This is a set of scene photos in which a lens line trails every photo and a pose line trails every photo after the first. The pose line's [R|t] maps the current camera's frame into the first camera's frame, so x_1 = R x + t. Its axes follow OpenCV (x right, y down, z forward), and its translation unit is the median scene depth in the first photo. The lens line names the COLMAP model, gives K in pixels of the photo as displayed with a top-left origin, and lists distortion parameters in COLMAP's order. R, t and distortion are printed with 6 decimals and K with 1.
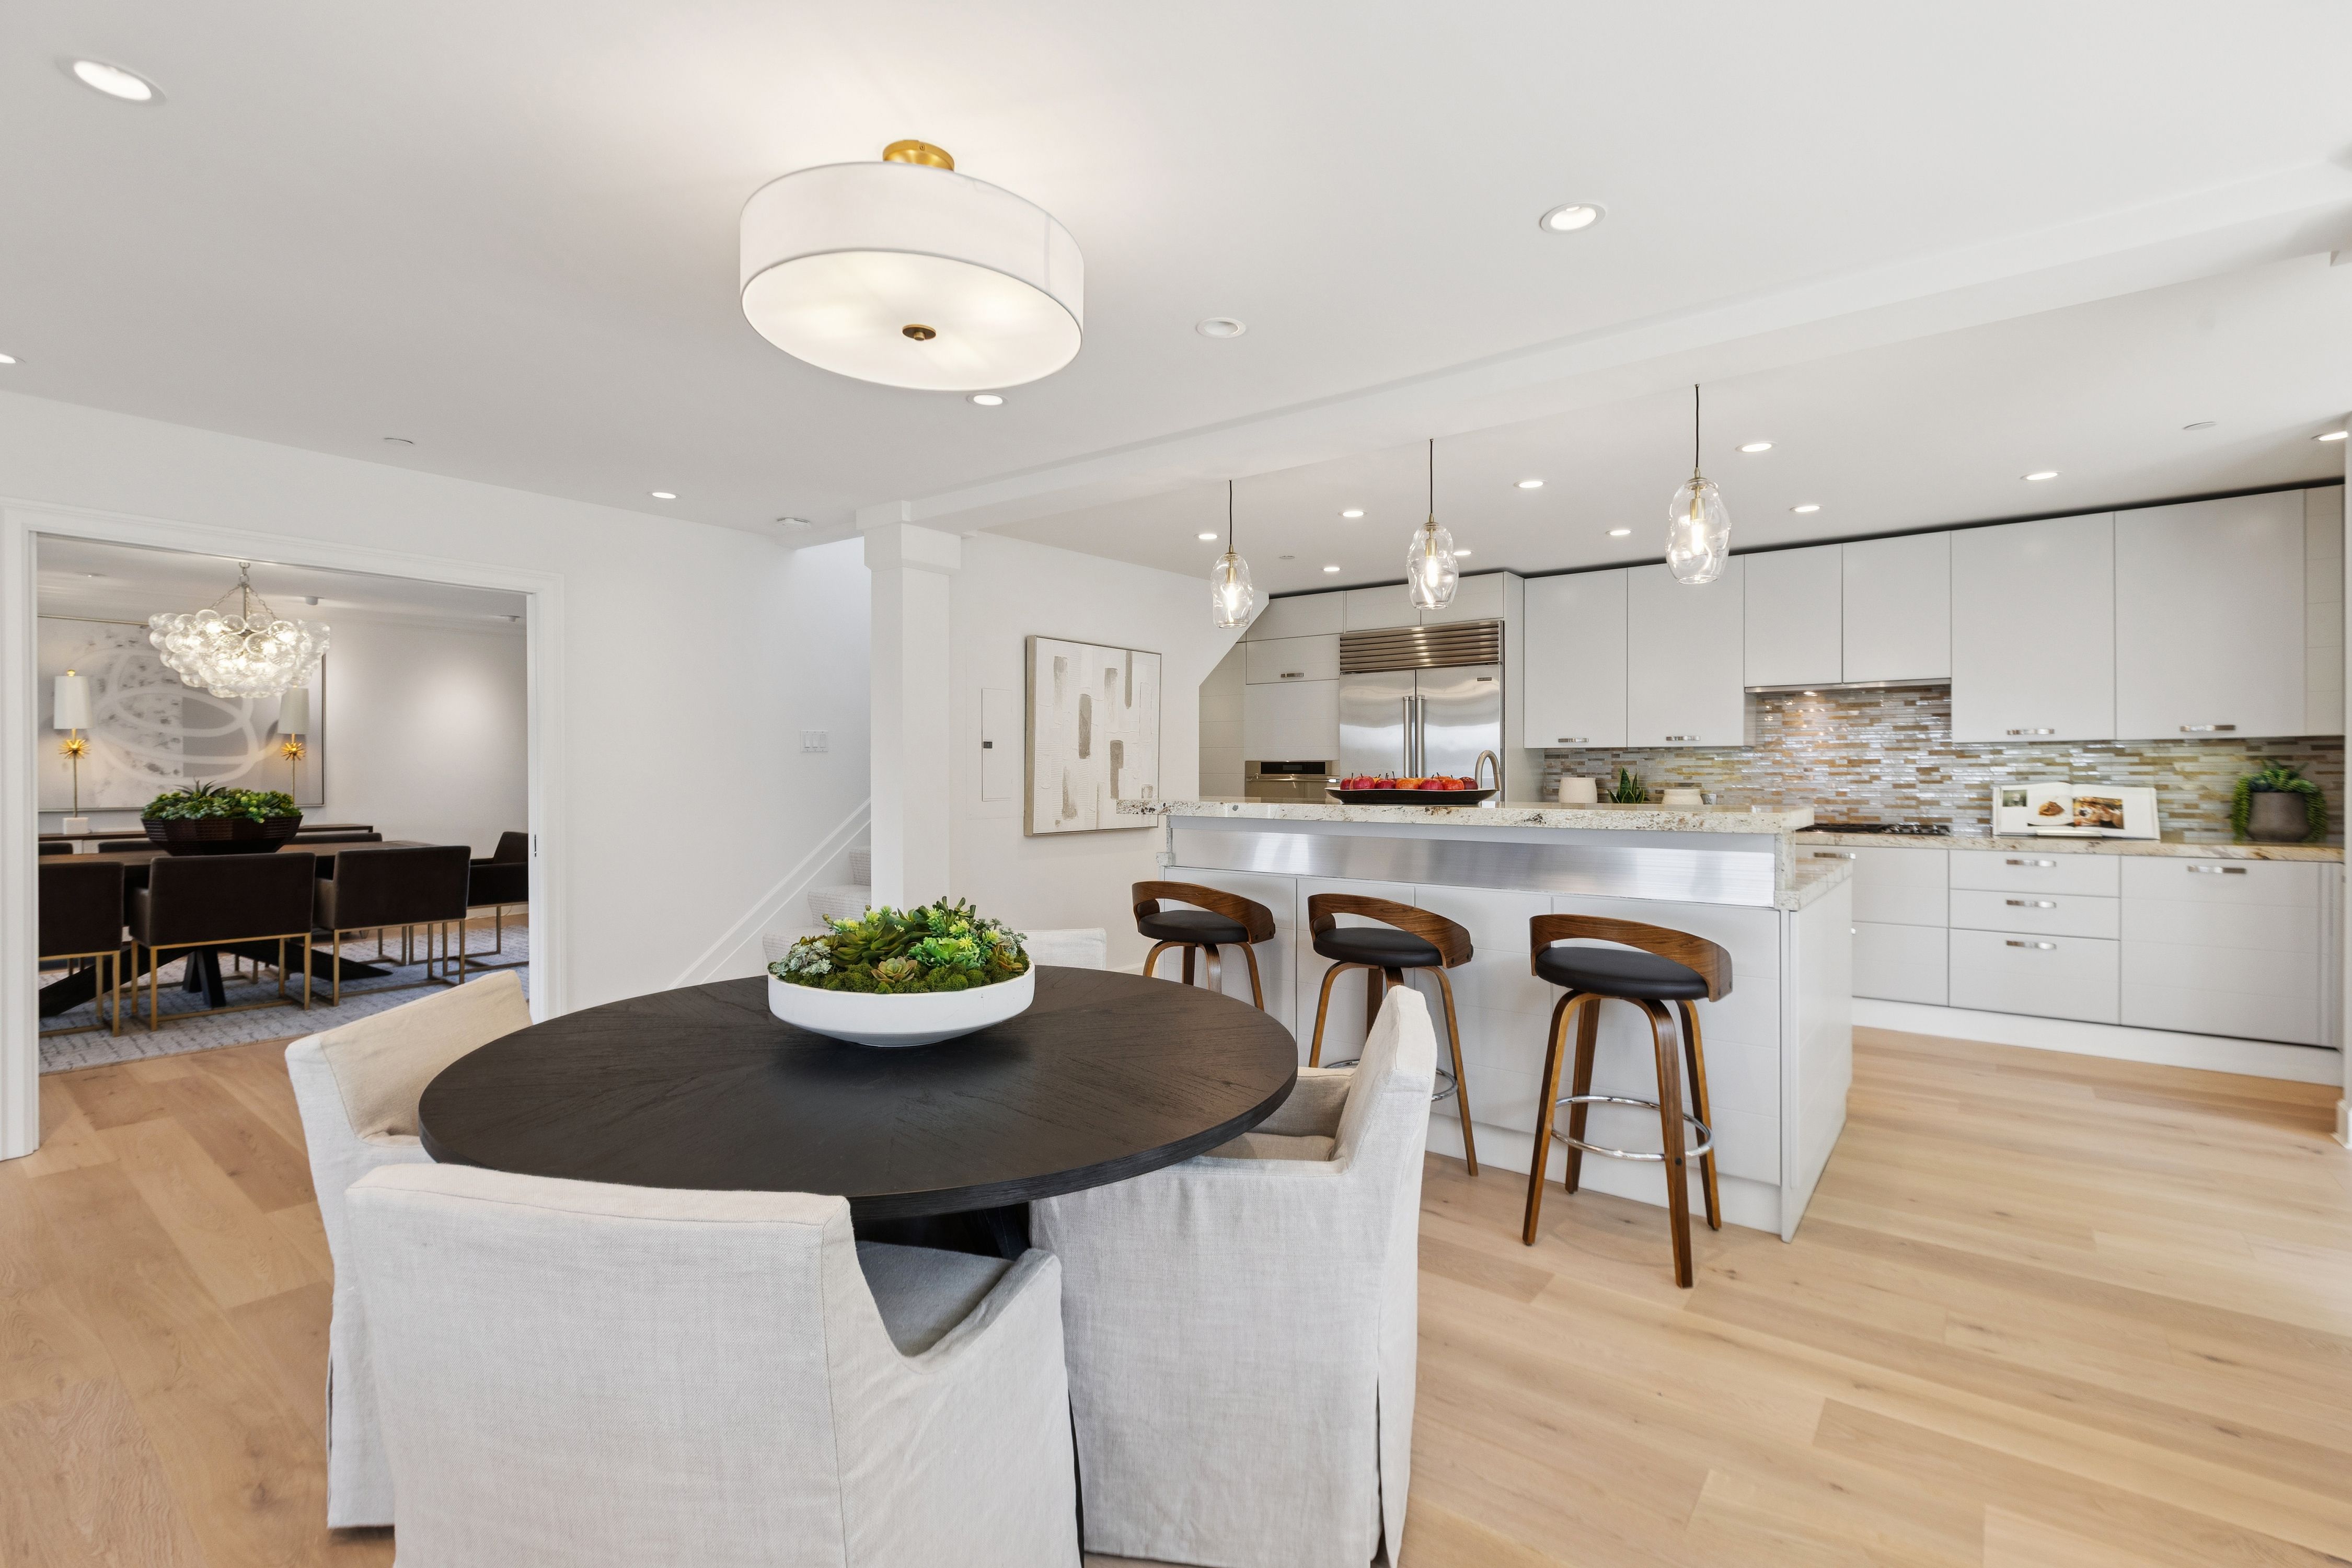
lens RADIAL K [[1053.2, 0, 1187.2], [0, 1053.2, 774.6], [0, 0, 1]] dist [-0.000313, -0.001576]
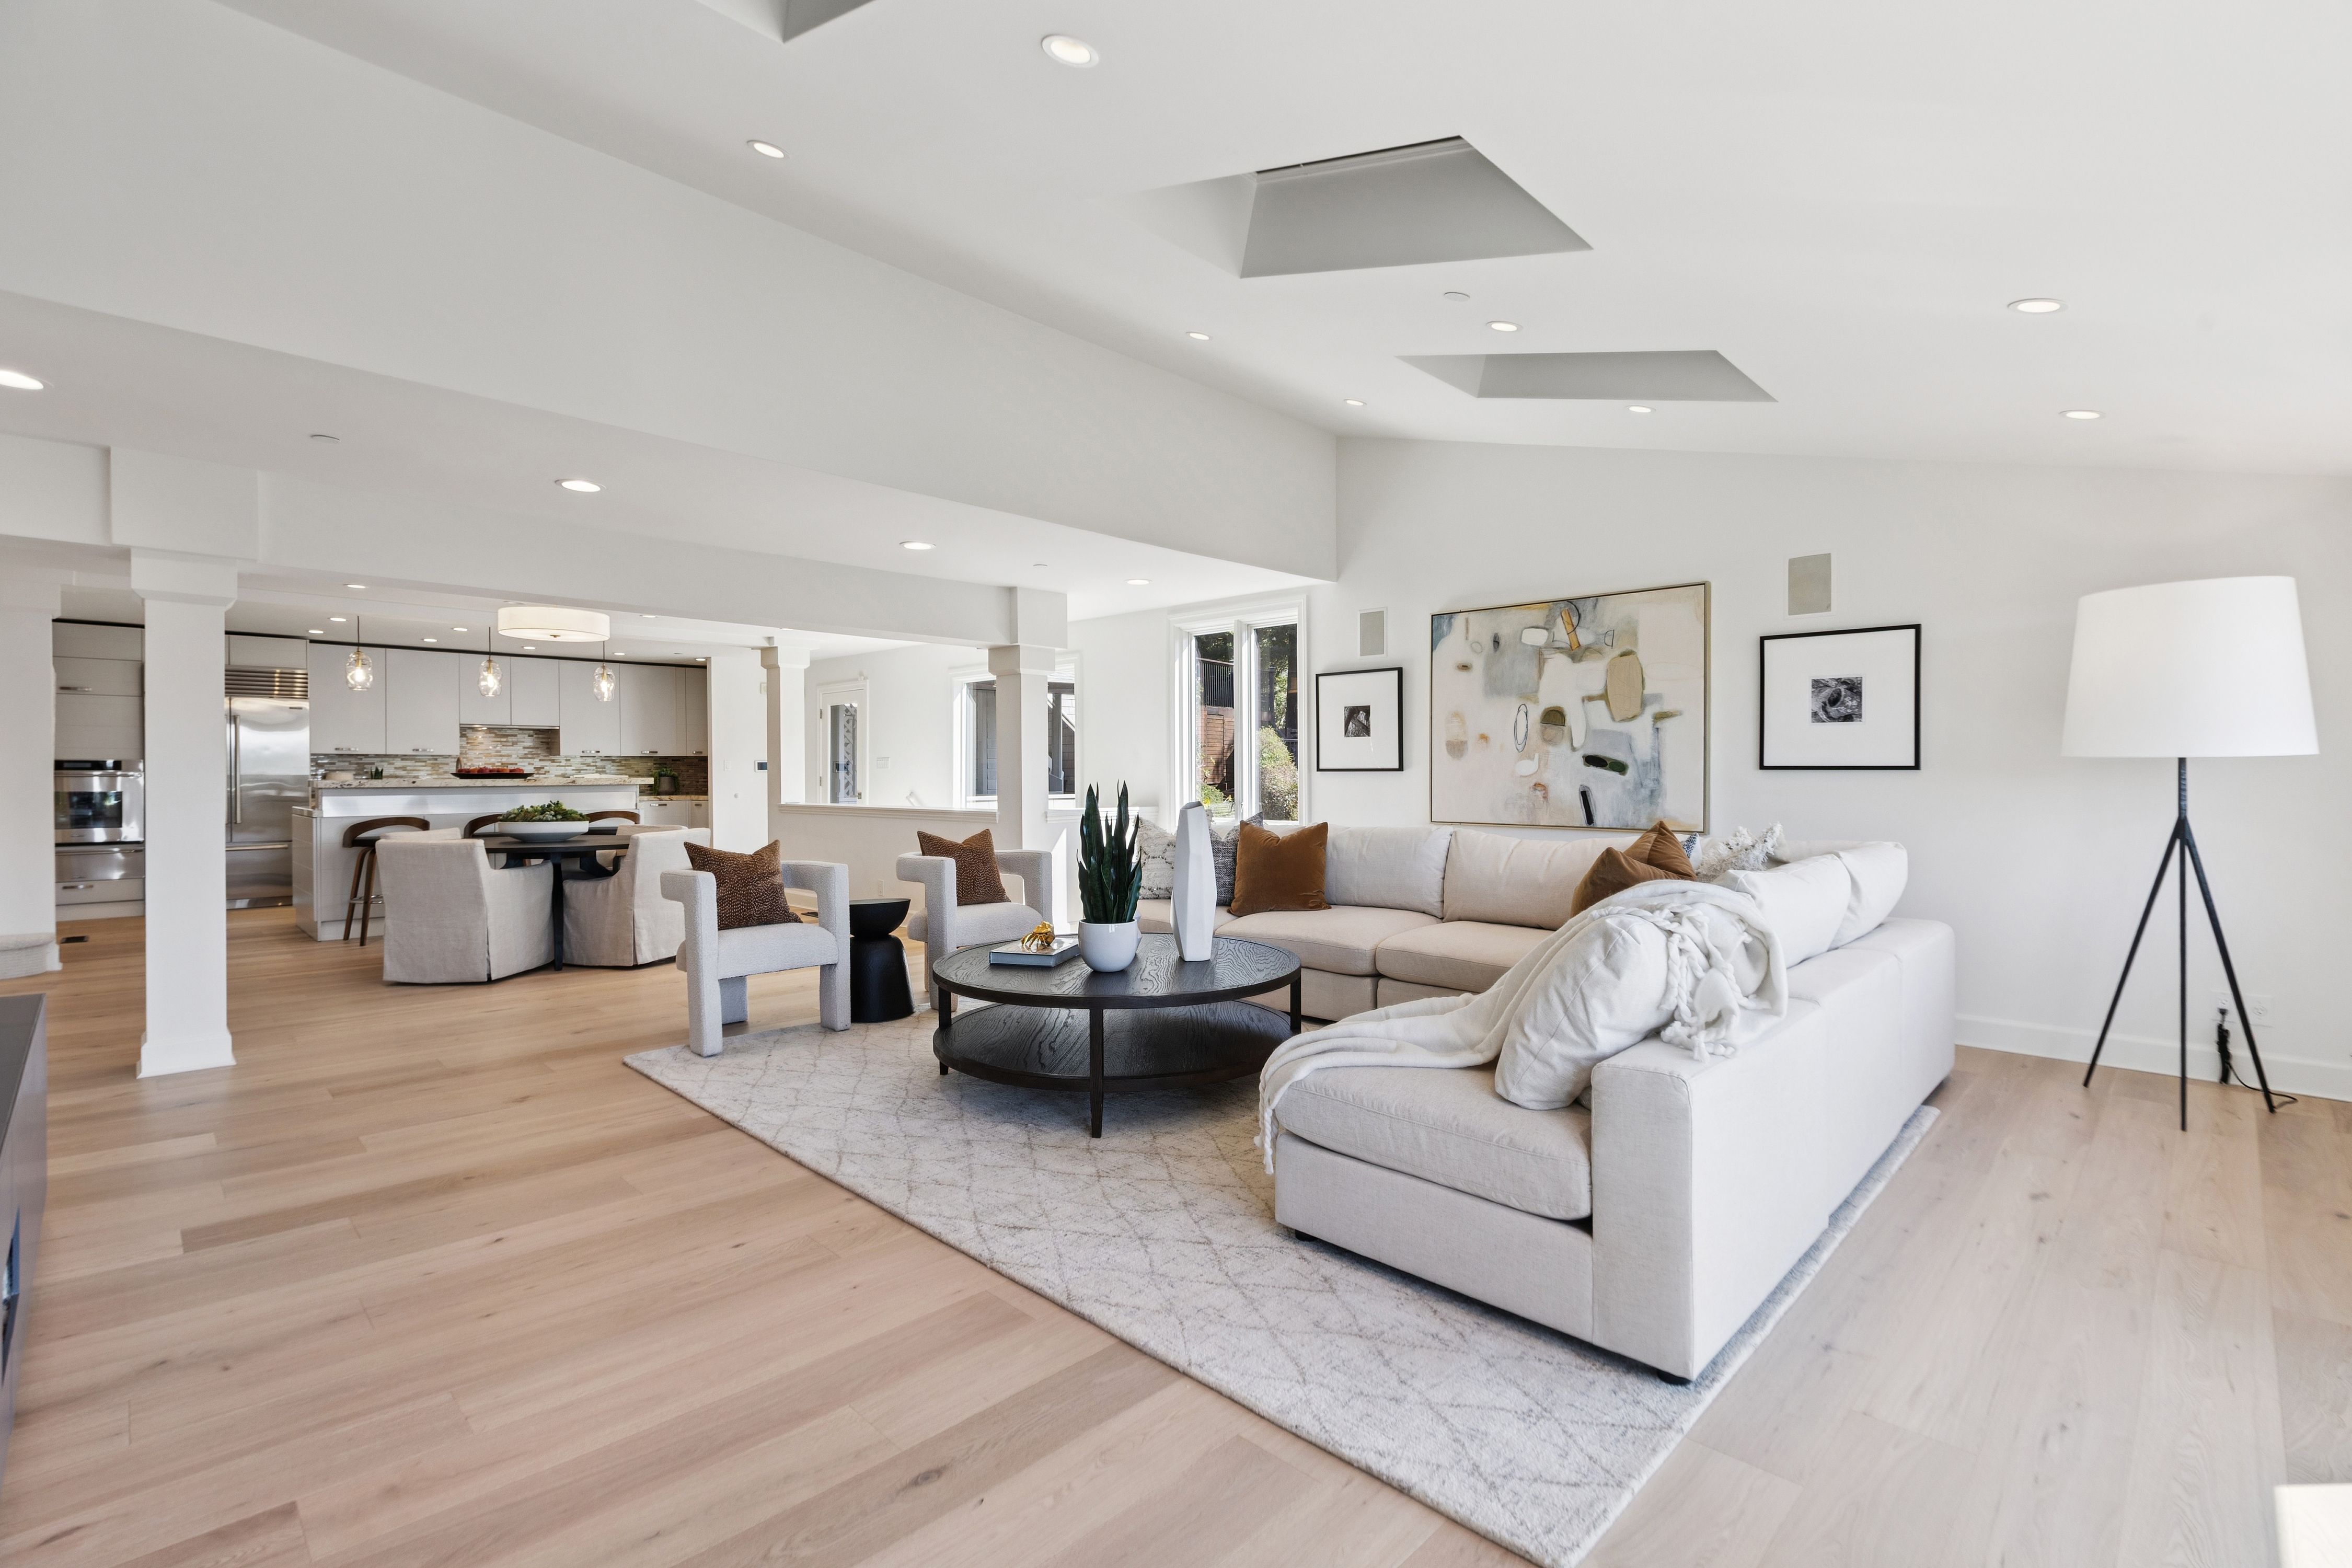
lens RADIAL K [[1053.2, 0, 1188.1], [0, 1053.2, 775.0], [0, 0, 1]] dist [-0.000313, -0.001576]
pose [[0.111295, -0.002242, 0.993785, -1.249212], [0.012570, 0.999921, 0.000848, 0.024001], [-0.993708, 0.012397, 0.111314, -0.529406]]
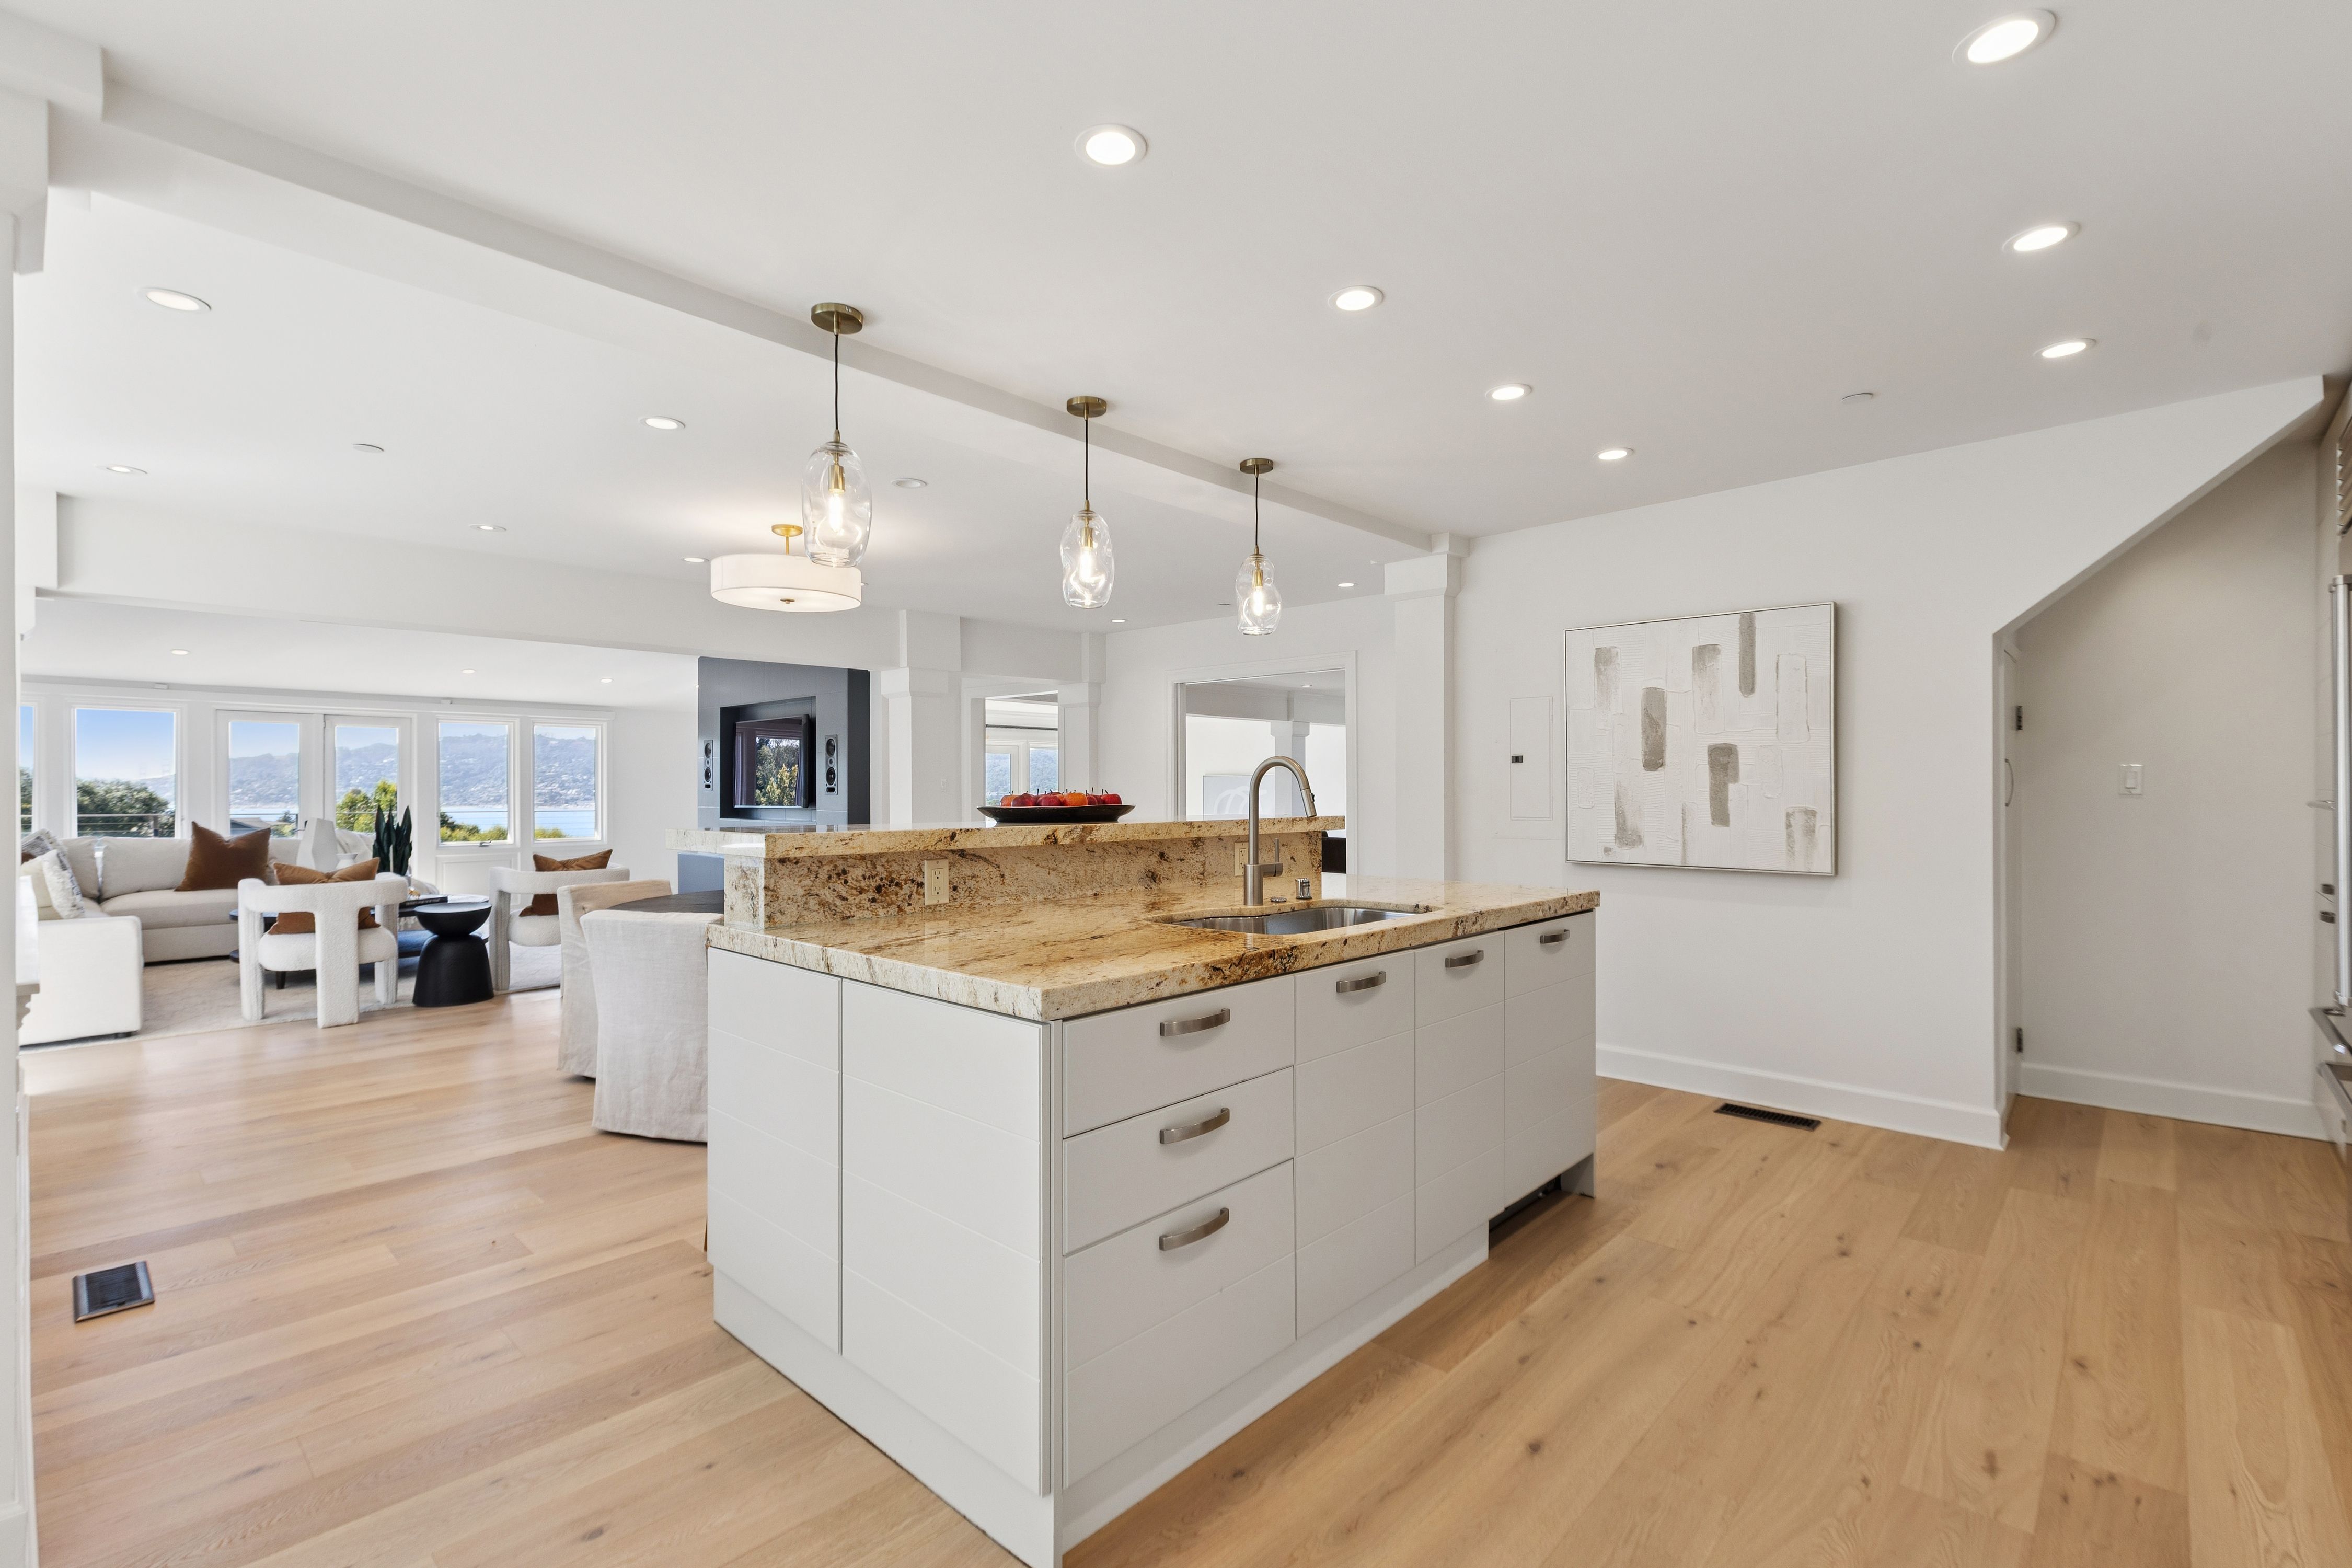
lens RADIAL K [[1053.2, 0, 1185.0], [0, 1053.2, 796.5], [0, 0, 1]] dist [-0.000313, -0.001576]
pose [[-0.084673, 0.004946, -0.996396, 0.708193], [-0.007857, 0.999953, 0.005631, 0.001891], [0.996378, 0.008305, -0.084631, 0.733926]]
